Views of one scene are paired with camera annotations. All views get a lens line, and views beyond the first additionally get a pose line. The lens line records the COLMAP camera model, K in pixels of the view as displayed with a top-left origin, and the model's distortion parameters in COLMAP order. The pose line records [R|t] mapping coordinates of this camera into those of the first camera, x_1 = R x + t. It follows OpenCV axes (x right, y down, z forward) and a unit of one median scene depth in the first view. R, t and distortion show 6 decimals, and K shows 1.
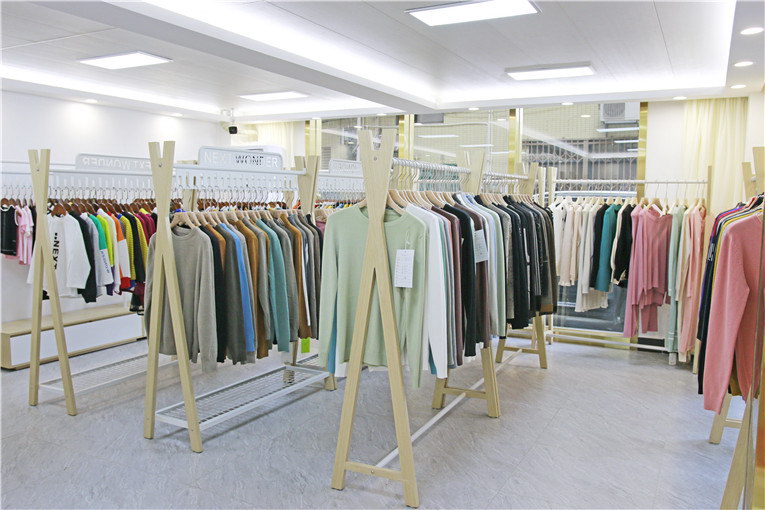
lens RADIAL K [[629.6, 0, 381.2], [0, 629.6, 254.3], [0, 0, 1]] dist [-0.057790, 0.019836]
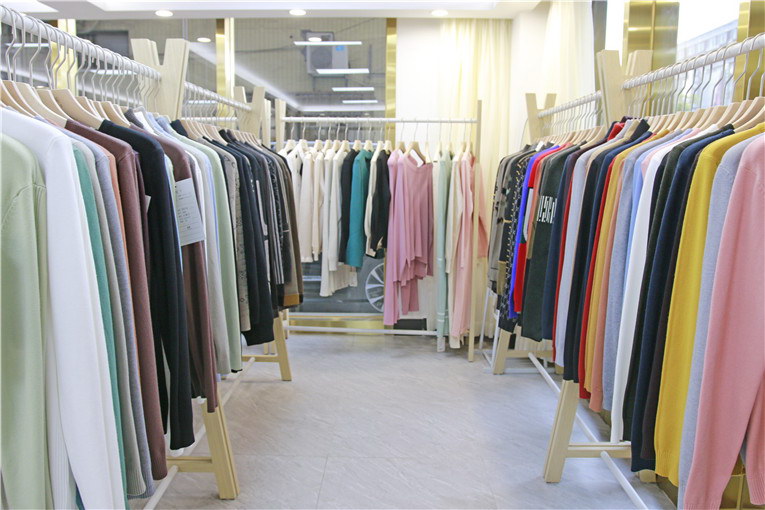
lens RADIAL K [[629.6, 0, 384.0], [0, 629.6, 256.7], [0, 0, 1]] dist [-0.057790, 0.019836]
pose [[0.890786, -0.065884, 0.449621, 0.047200], [0.038154, 0.996784, 0.070471, -0.004556], [-0.452818, -0.045620, 0.890435, 0.325537]]
